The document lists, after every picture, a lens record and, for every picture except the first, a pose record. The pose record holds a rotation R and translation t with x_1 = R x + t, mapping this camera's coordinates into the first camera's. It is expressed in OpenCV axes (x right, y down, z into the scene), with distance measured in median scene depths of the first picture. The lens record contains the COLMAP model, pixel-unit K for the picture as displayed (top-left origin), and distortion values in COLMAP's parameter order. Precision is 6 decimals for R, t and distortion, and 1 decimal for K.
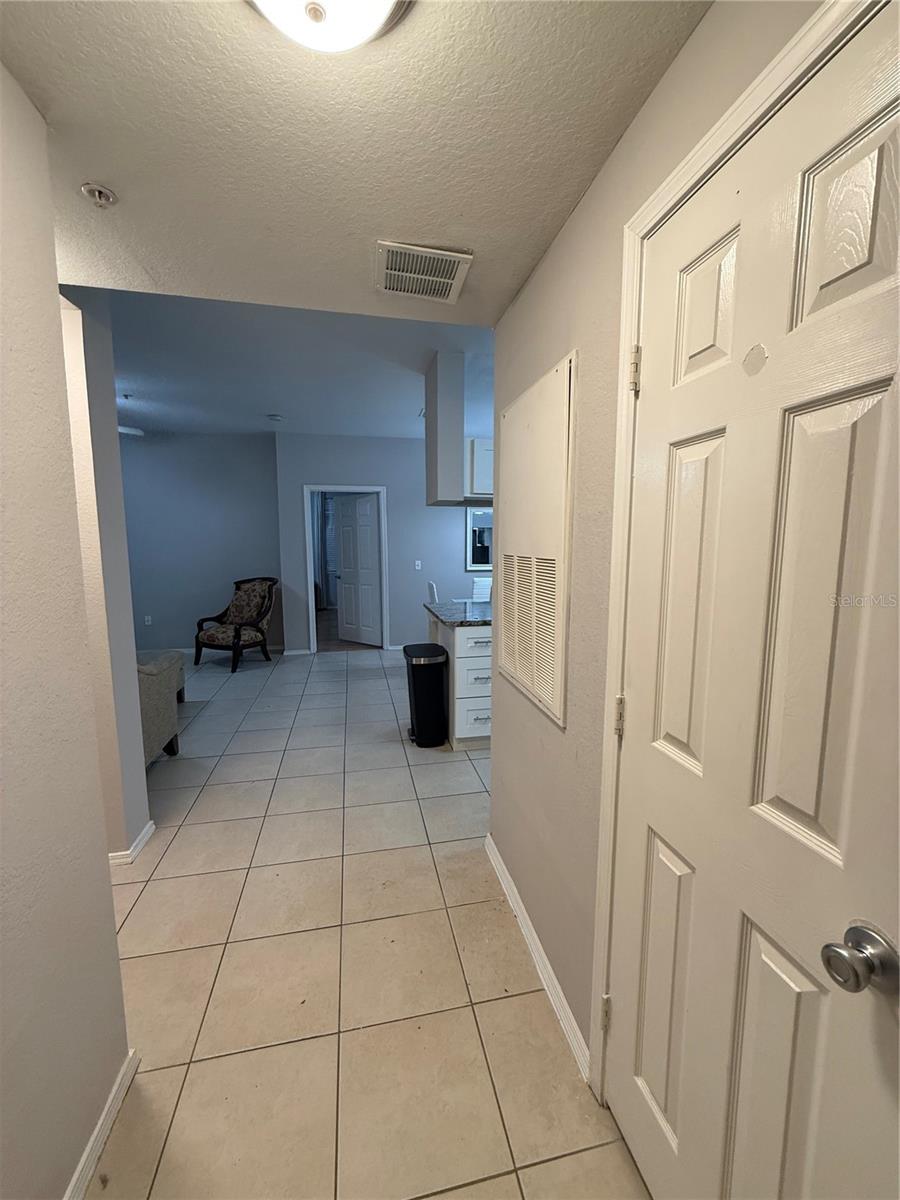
lens RADIAL K [[476.9, 0, 453.6], [0, 476.9, 597.1], [0, 0, 1]] dist [0.002456, -0.000112]
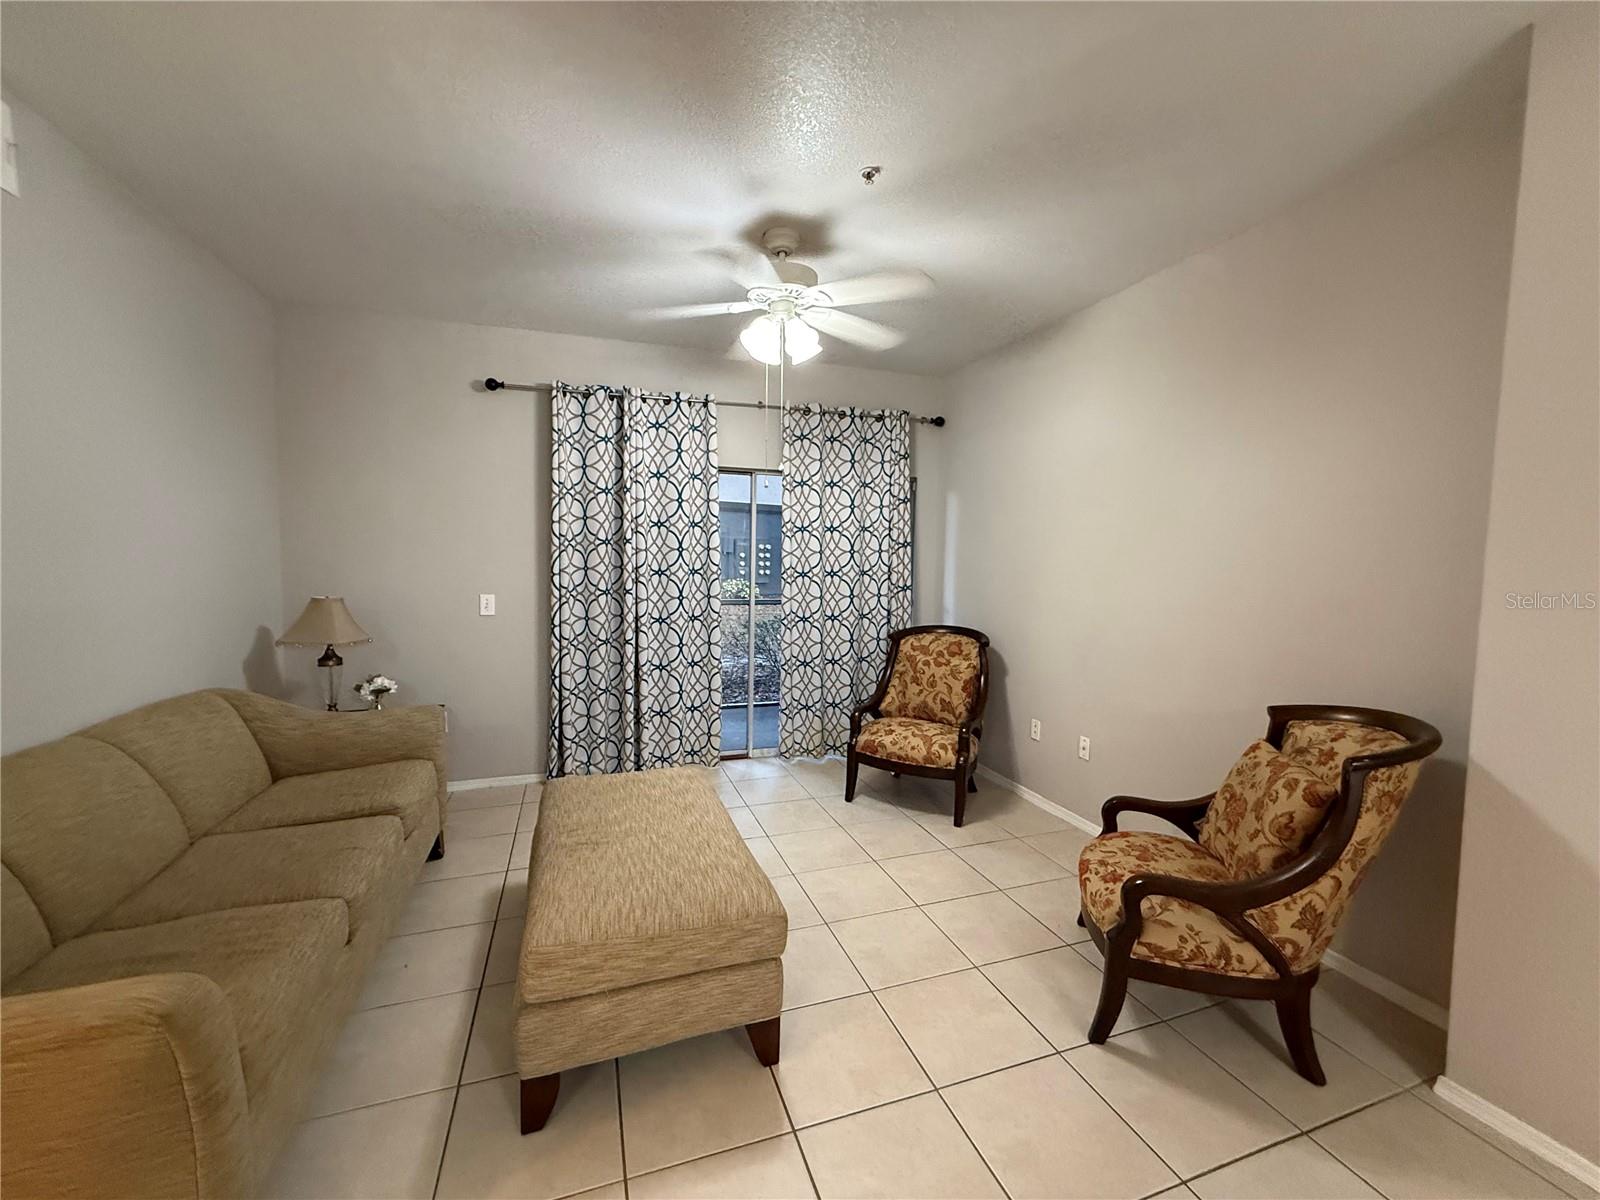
lens RADIAL K [[635.9, 0, 796.9], [0, 635.9, 597.9], [0, 0, 1]] dist [0.002456, -0.000112]
pose [[0.112302, 0.062968, -0.991677, -0.127070], [-0.128569, 0.990522, 0.048335, -0.080102], [0.985321, 0.122070, 0.119334, 0.700070]]
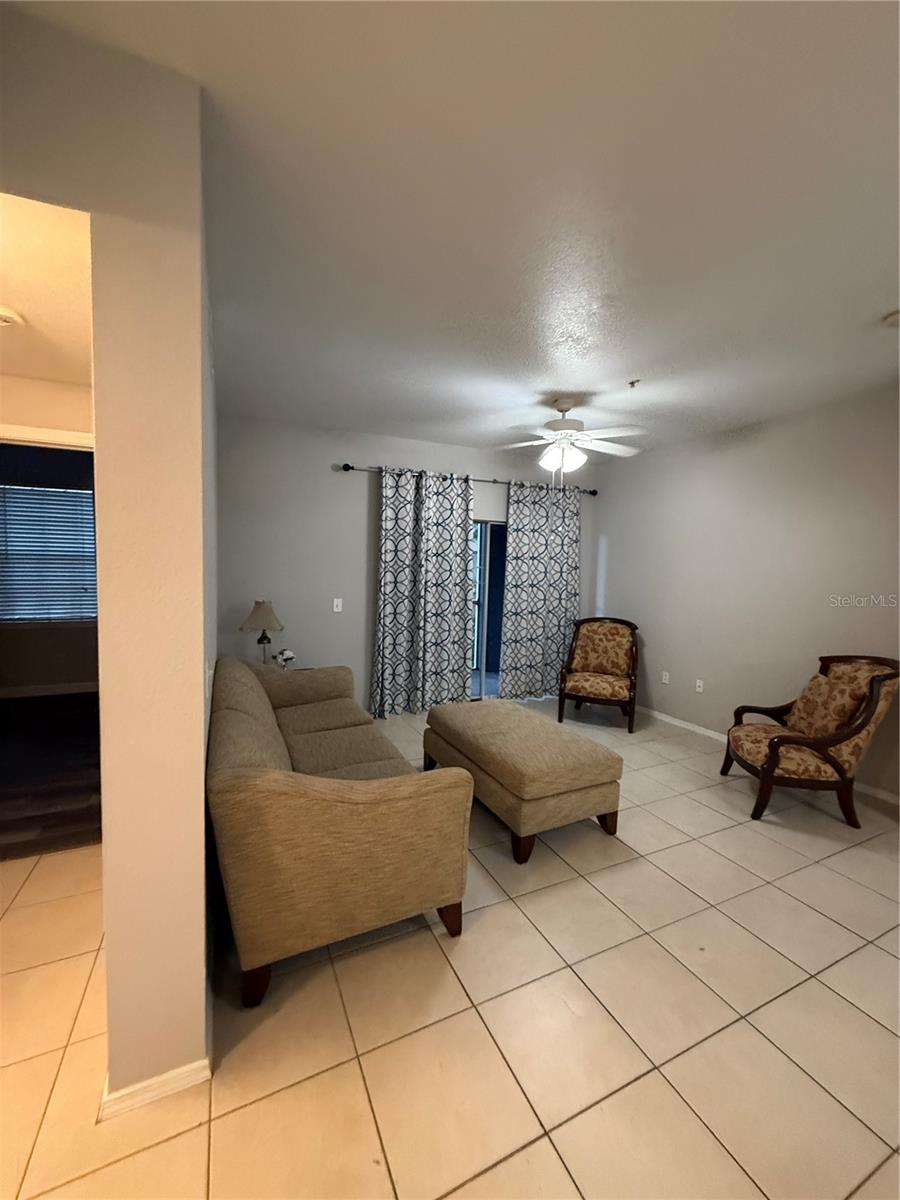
lens RADIAL K [[476.9, 0, 449.3], [0, 476.9, 595.4], [0, 0, 1]] dist [0.002456, -0.000112]
pose [[0.224212, 0.059332, -0.972733, -0.012945], [-0.134944, 0.990420, 0.029307, -0.063209], [0.965152, 0.124693, 0.230071, 0.455714]]
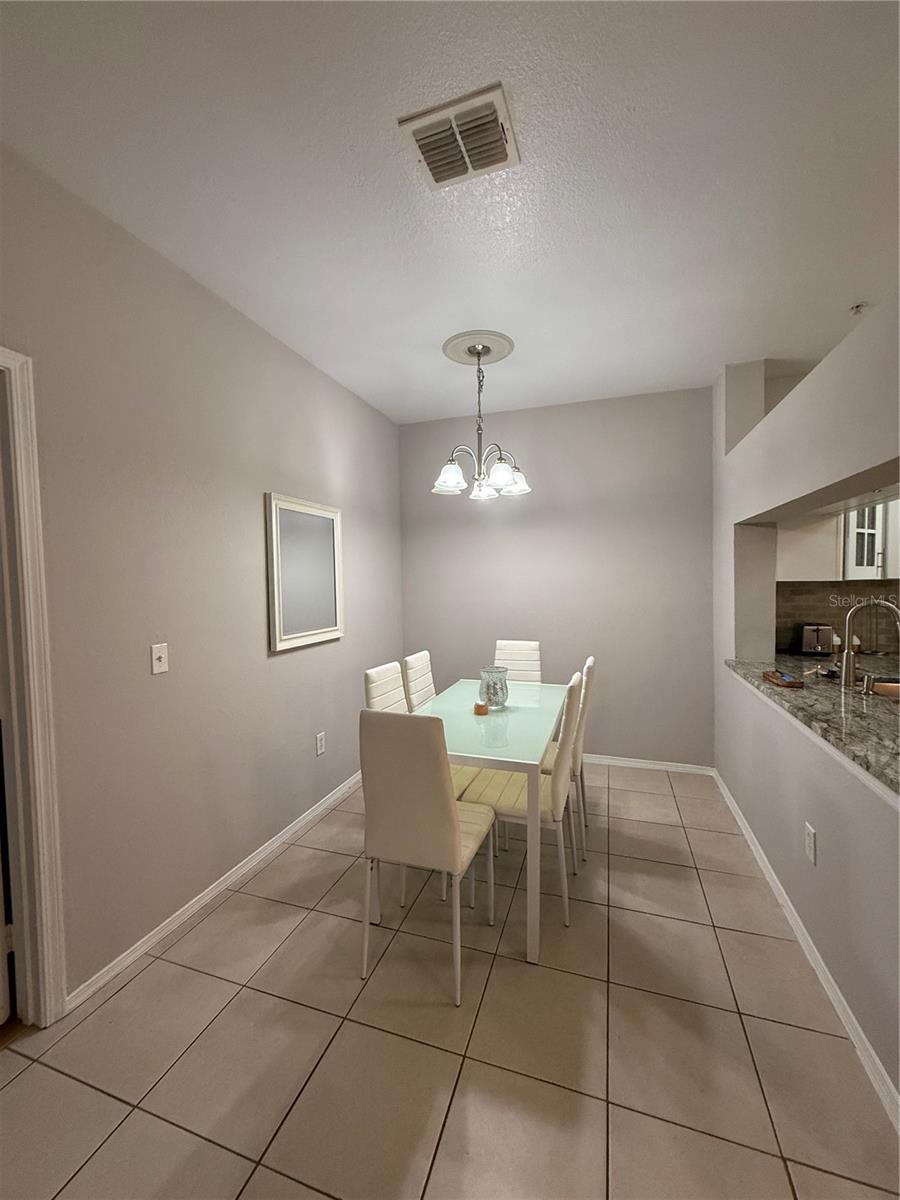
lens RADIAL K [[476.9, 0, 449.8], [0, 476.9, 596.9], [0, 0, 1]] dist [0.002456, -0.000112]
pose [[0.514805, -0.041953, 0.856280, -0.266382], [0.112269, 0.993500, -0.018821, -0.087883], [-0.849924, 0.105823, 0.516169, 0.755060]]
